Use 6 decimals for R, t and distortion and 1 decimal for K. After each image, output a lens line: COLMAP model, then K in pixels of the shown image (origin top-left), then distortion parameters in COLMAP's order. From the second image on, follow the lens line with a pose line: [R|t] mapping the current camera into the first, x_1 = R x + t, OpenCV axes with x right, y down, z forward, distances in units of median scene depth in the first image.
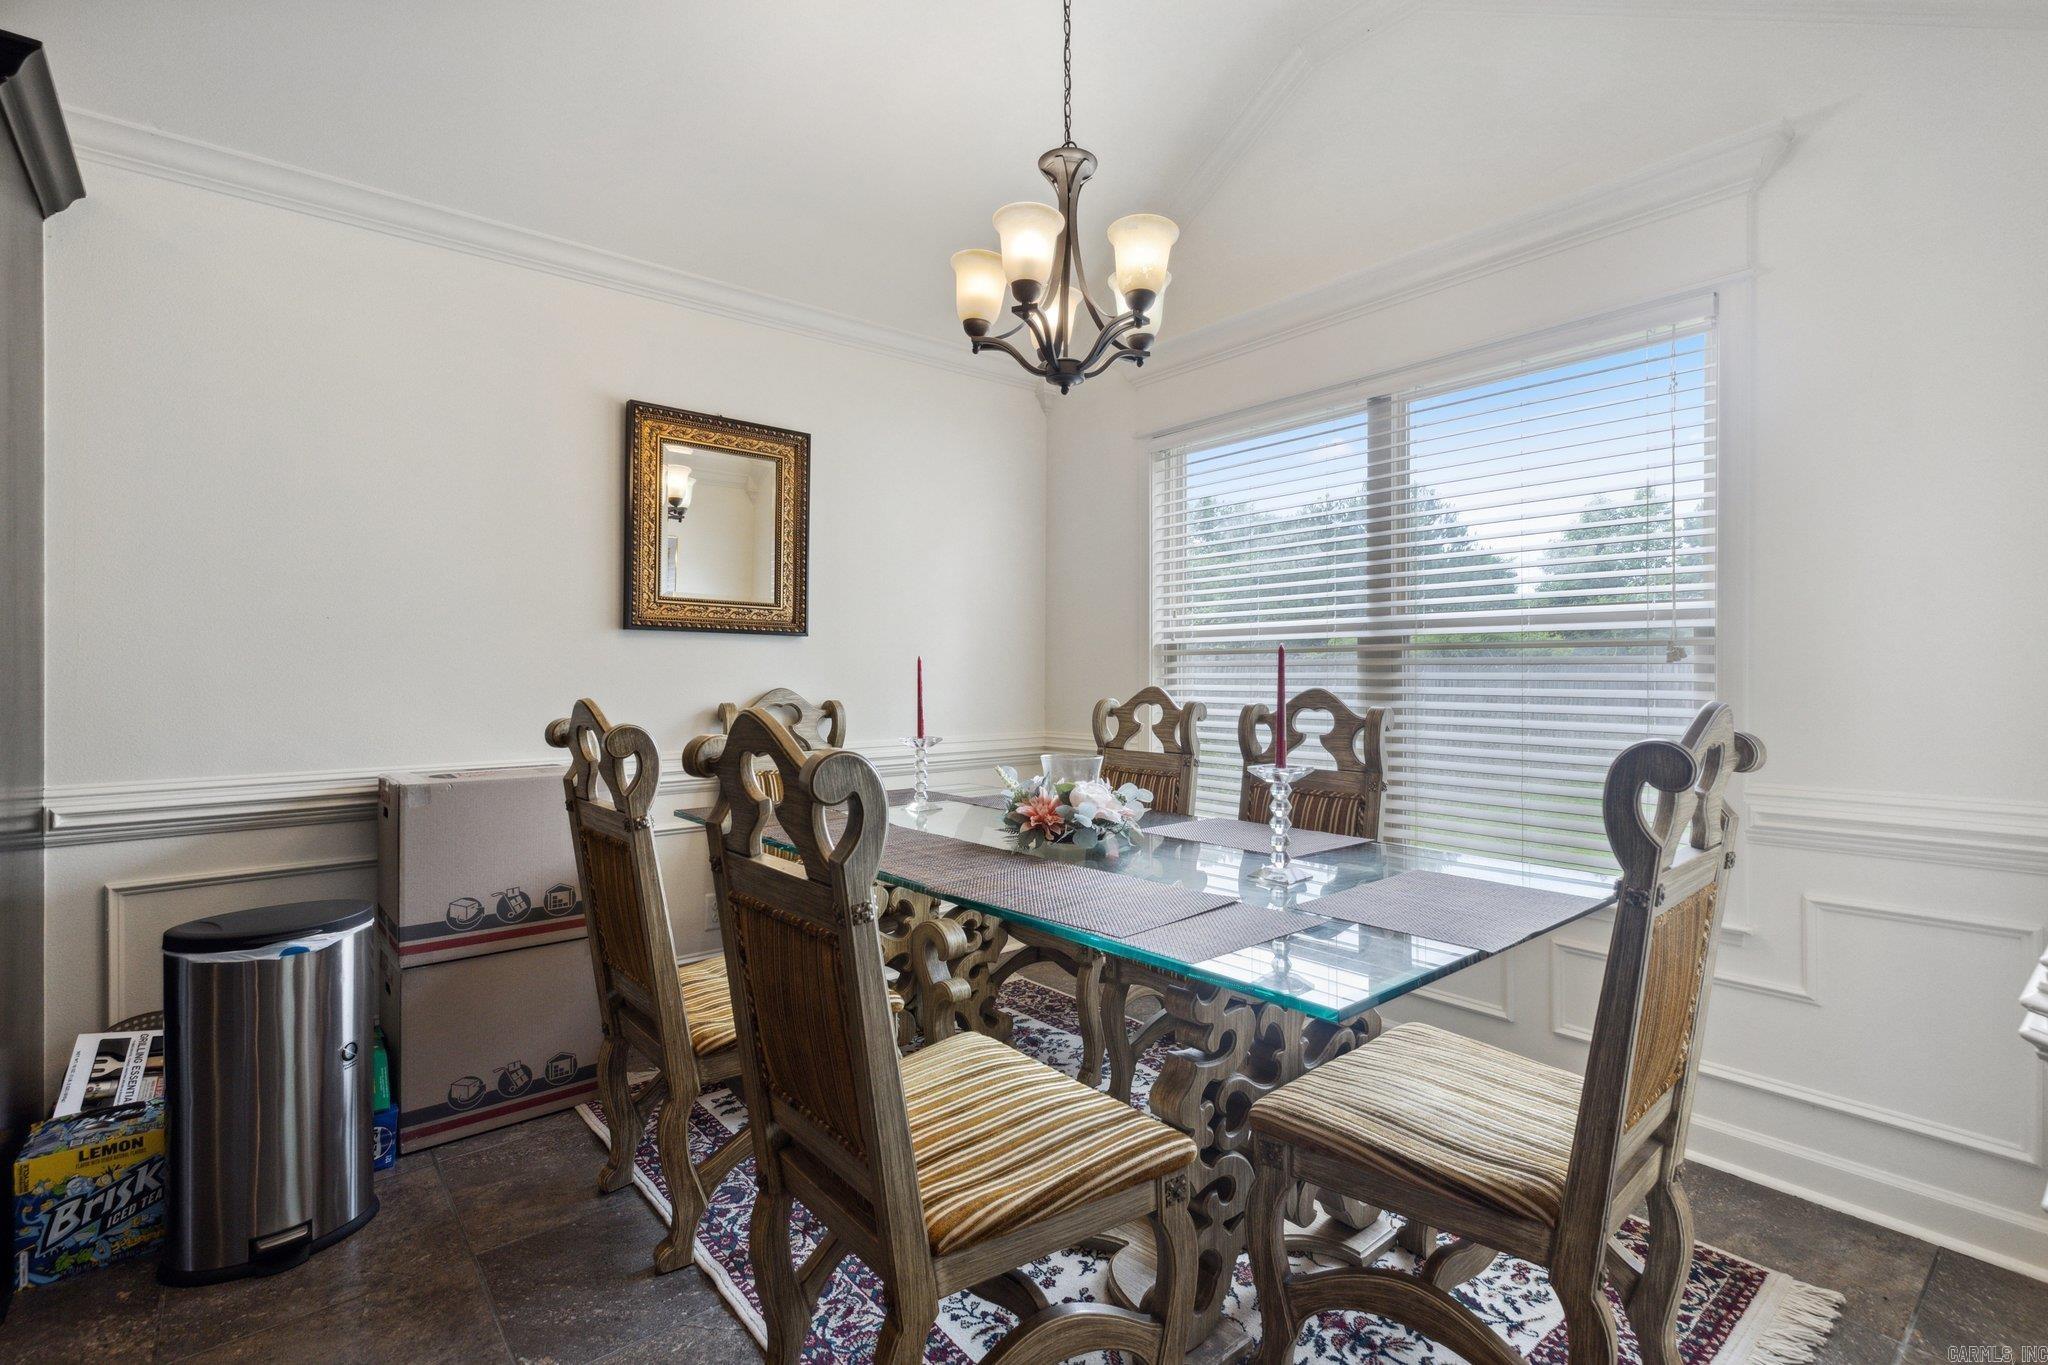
lens RADIAL K [[936.3, 0, 1024.4], [0, 936.3, 674.3], [0, 0, 1]] dist [0.002350, 0.000560]
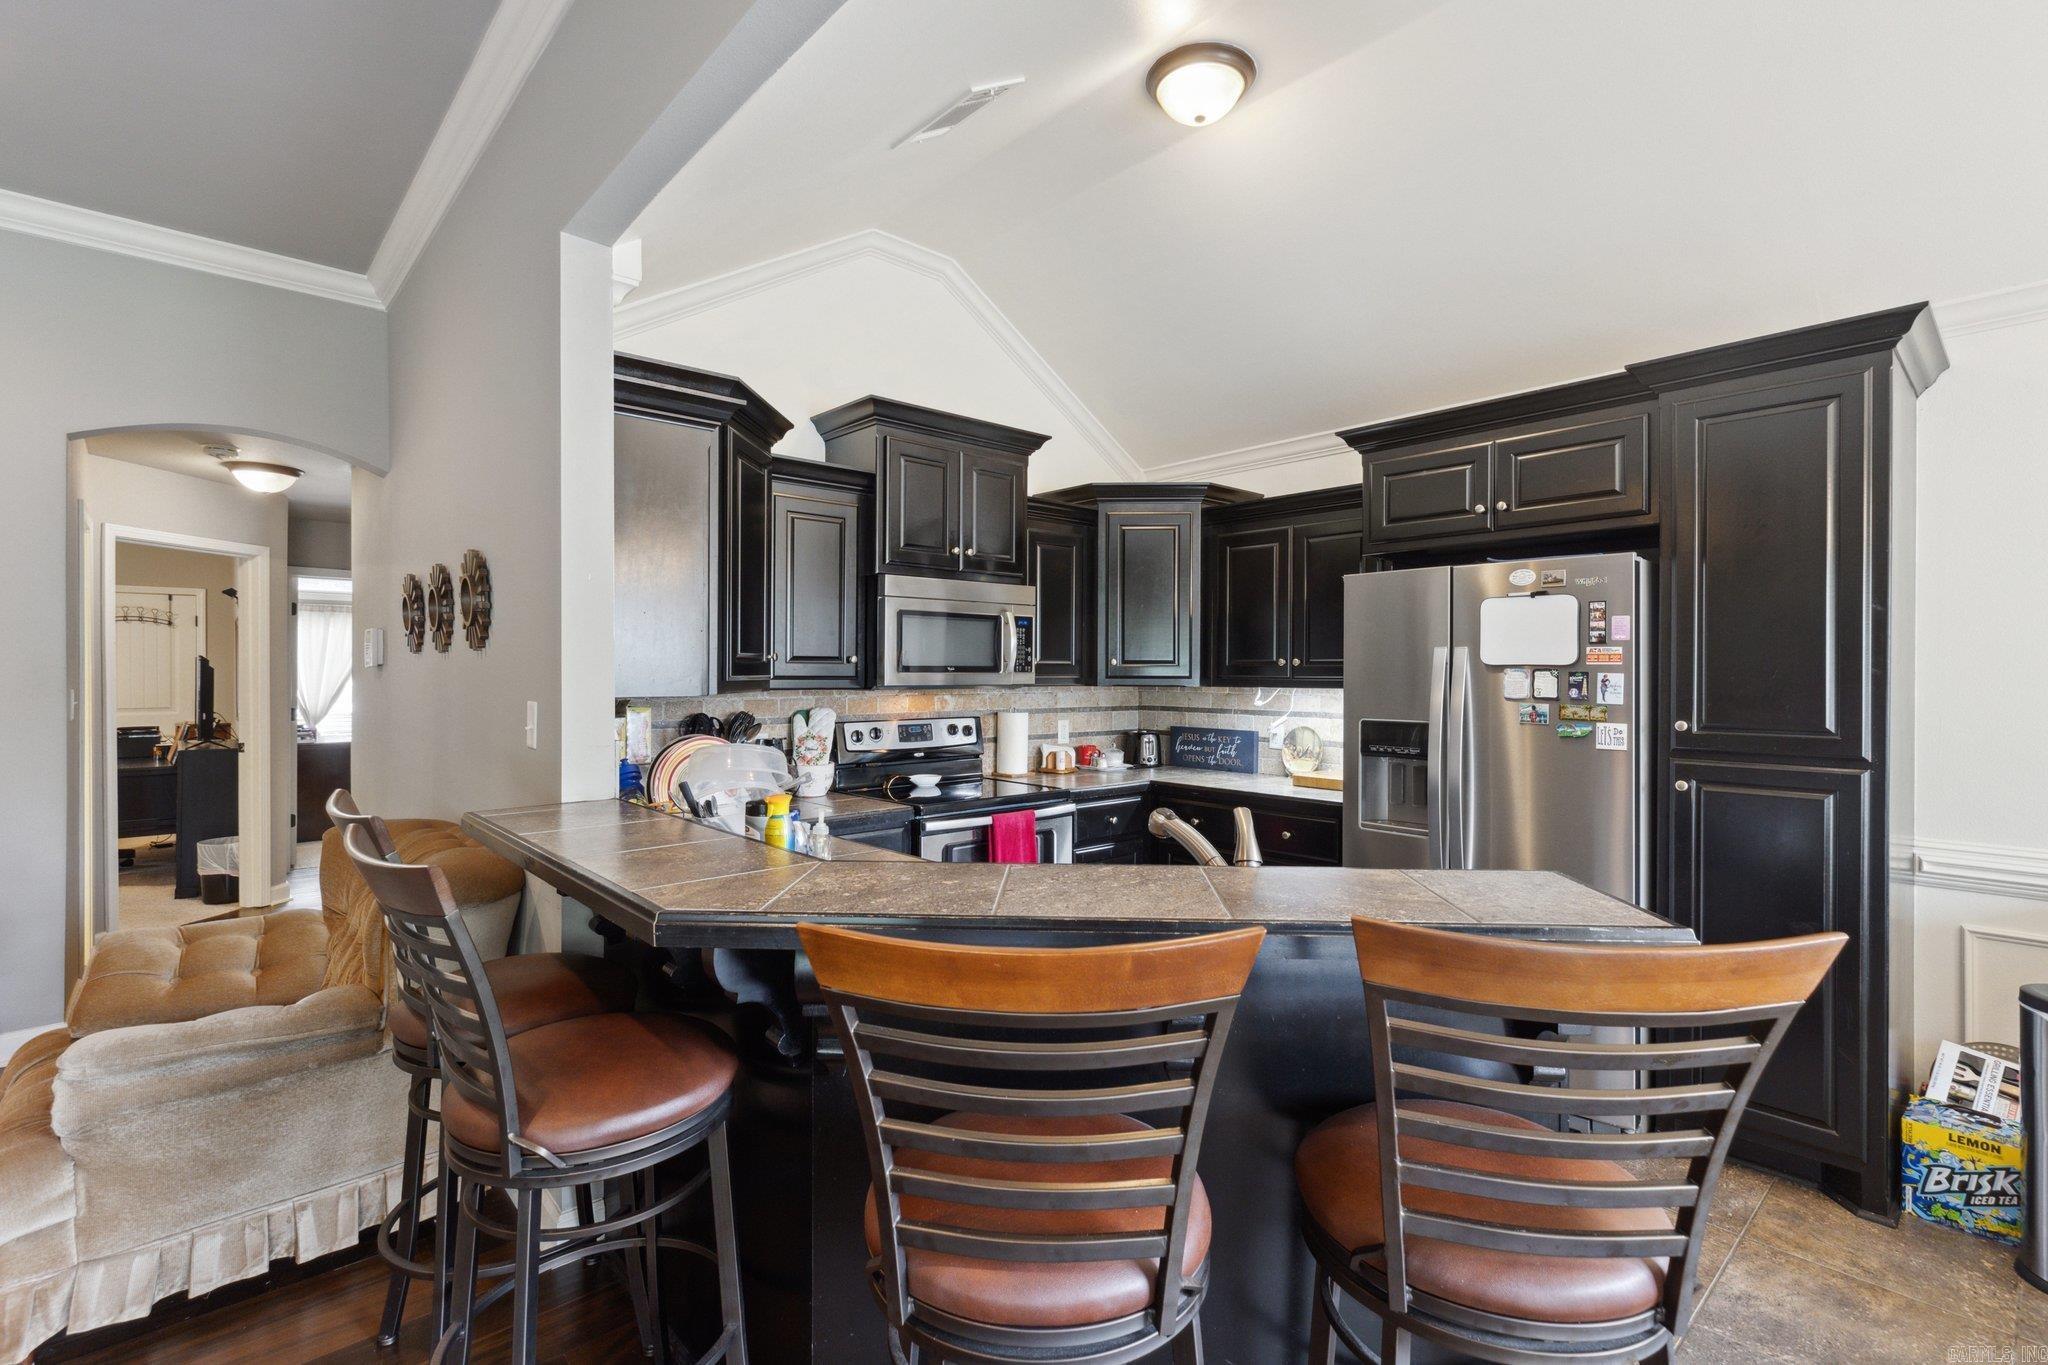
lens RADIAL K [[936.3, 0, 1024.4], [0, 936.3, 674.3], [0, 0, 1]] dist [0.002350, 0.000560]
pose [[0.030354, 0.005006, -0.999527, 0.211803], [-0.000009, 0.999987, 0.005008, -0.111973], [0.999539, -0.000143, 0.030354, -0.267152]]
